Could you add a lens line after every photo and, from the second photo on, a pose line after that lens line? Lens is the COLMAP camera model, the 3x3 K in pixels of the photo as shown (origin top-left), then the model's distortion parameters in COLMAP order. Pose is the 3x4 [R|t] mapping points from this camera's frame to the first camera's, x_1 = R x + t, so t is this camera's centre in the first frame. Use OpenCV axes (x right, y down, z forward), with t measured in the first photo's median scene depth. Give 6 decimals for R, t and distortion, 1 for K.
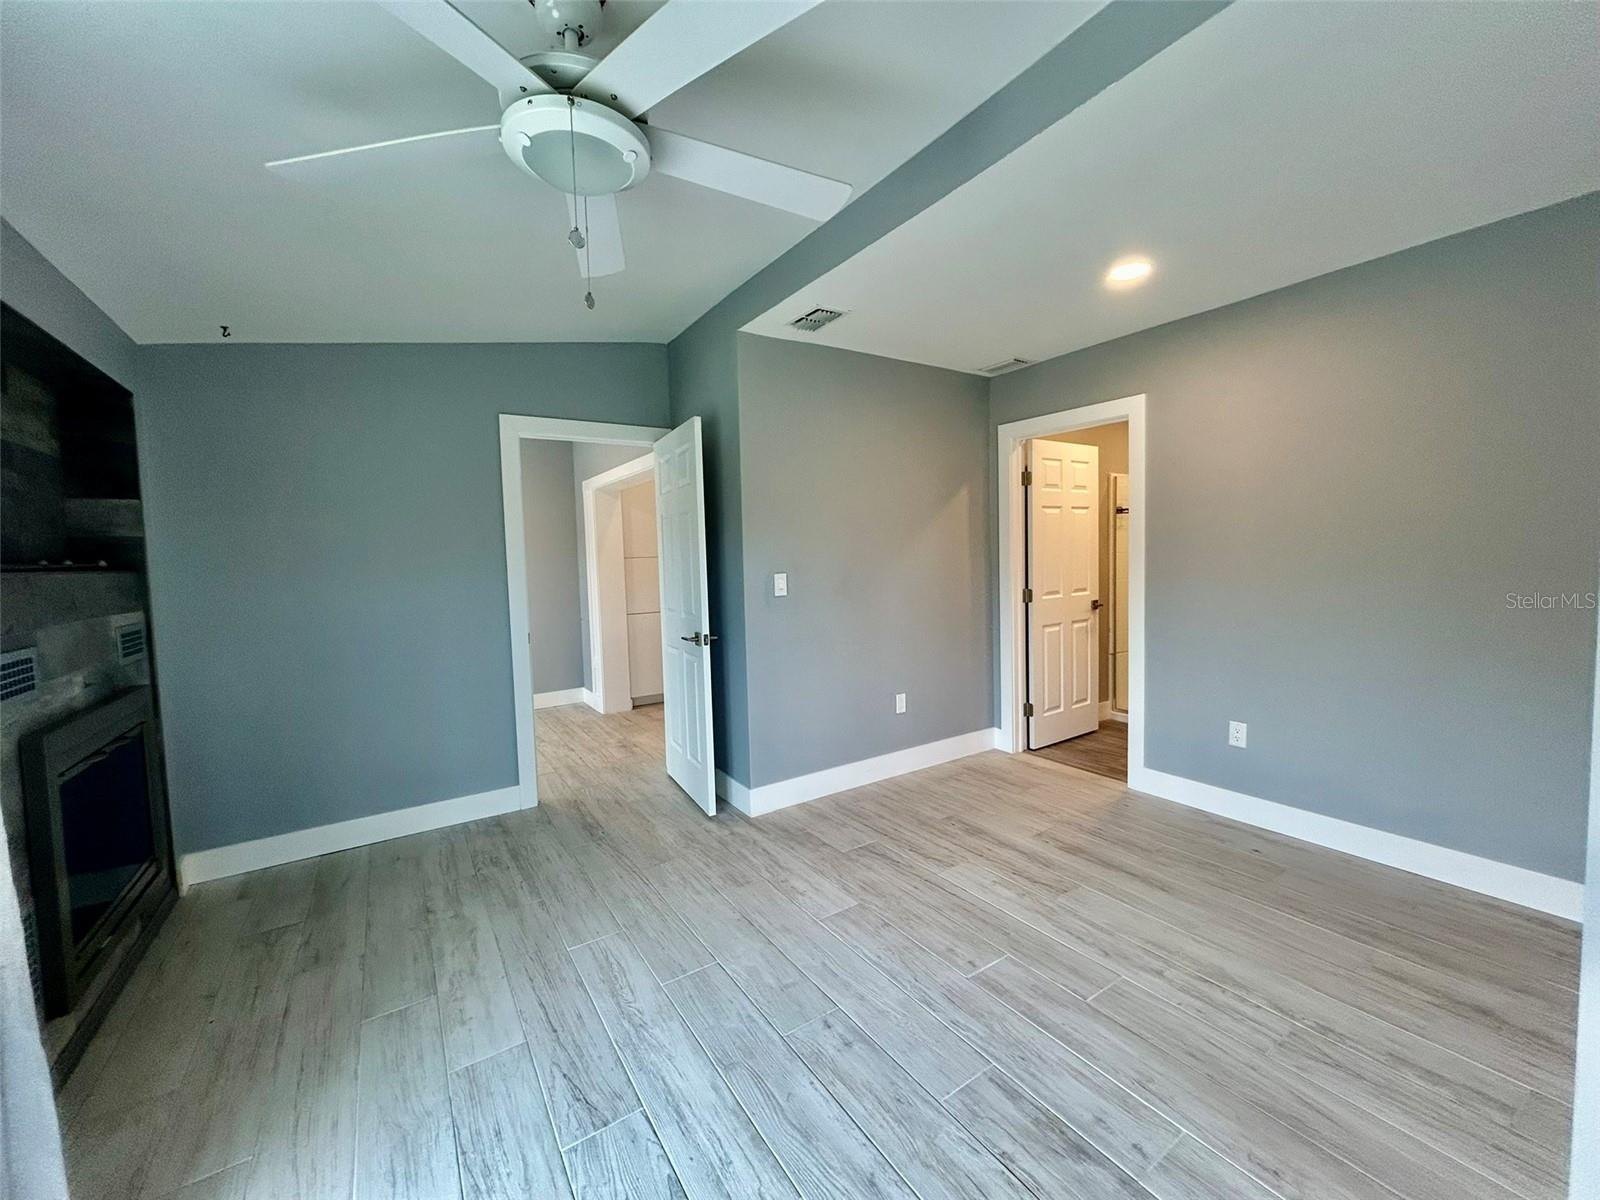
lens RADIAL K [[644.0, 0, 793.9], [0, 644.0, 599.7], [0, 0, 1]] dist [0.002598, 0.000103]
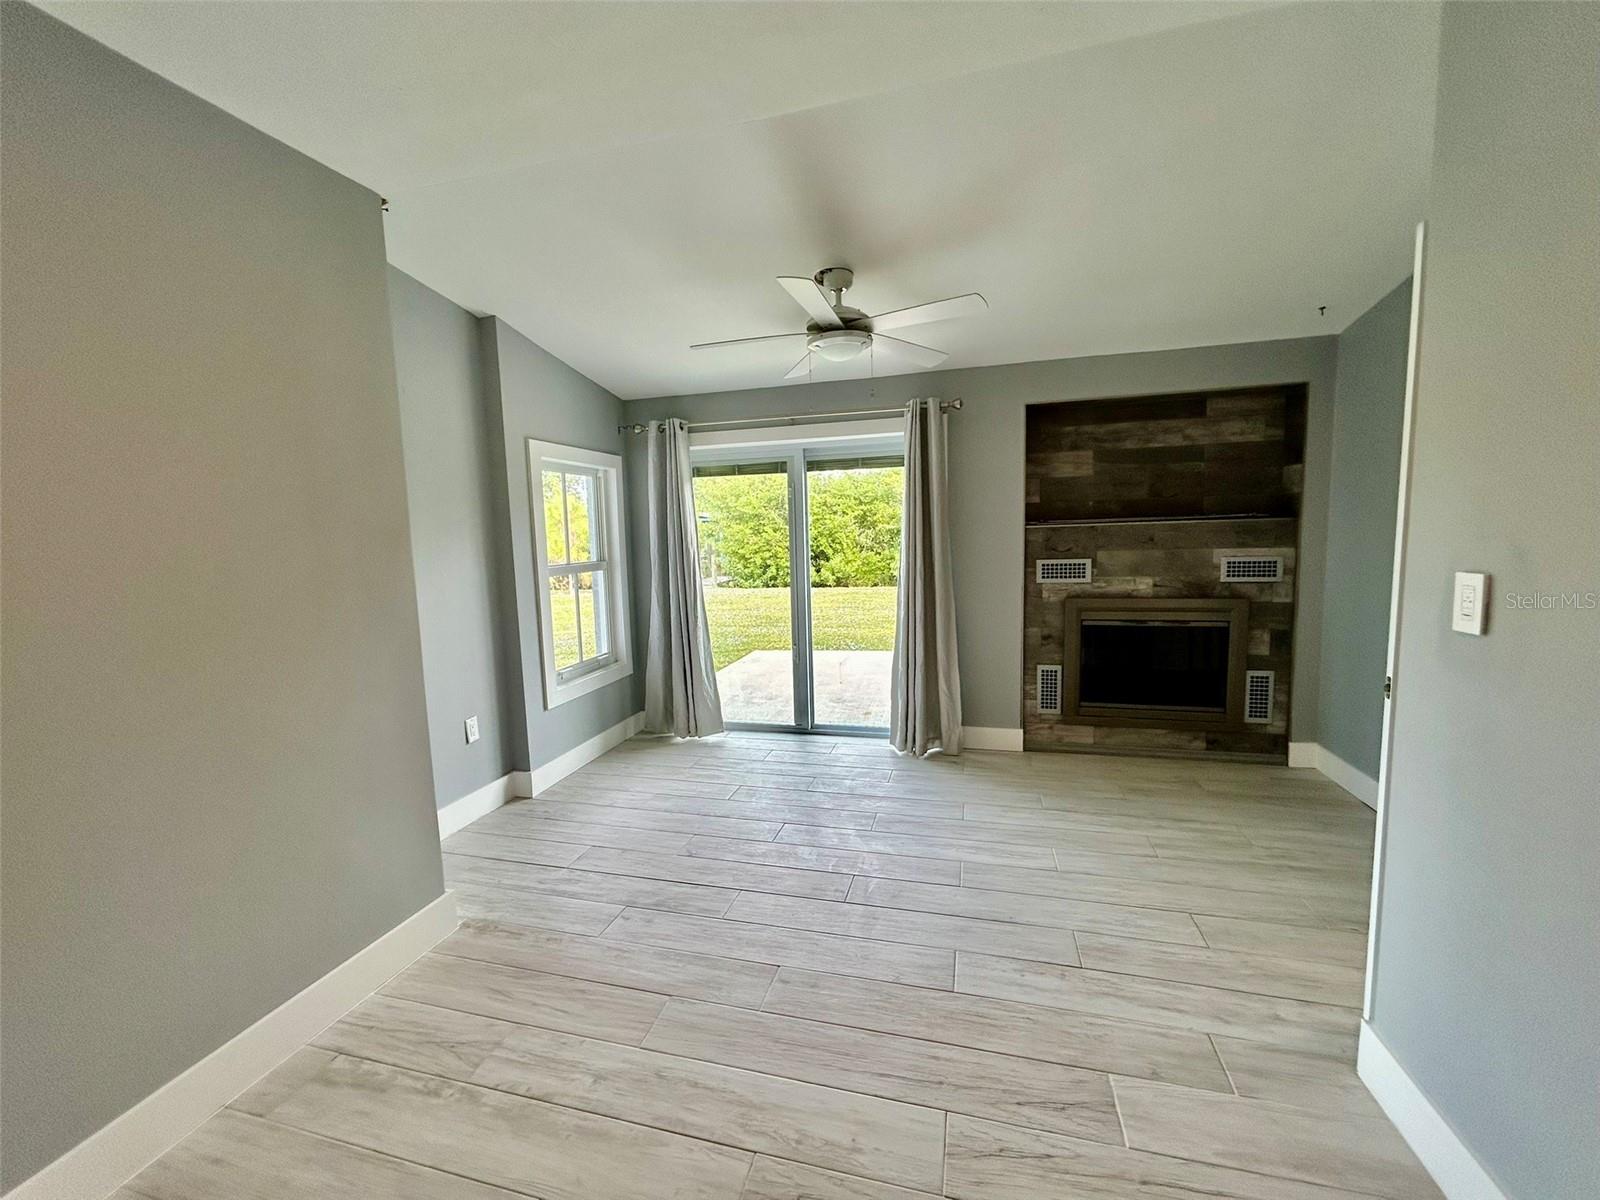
lens RADIAL K [[643.4, 0, 800.0], [0, 643.4, 600.0], [0, 0, 1]] dist [-0.001251, 0.000200]
pose [[-0.741054, 0.122380, -0.660198, 0.737043], [0.006470, 0.984506, 0.175234, -0.132020], [0.671414, 0.125586, -0.730364, 1.482386]]
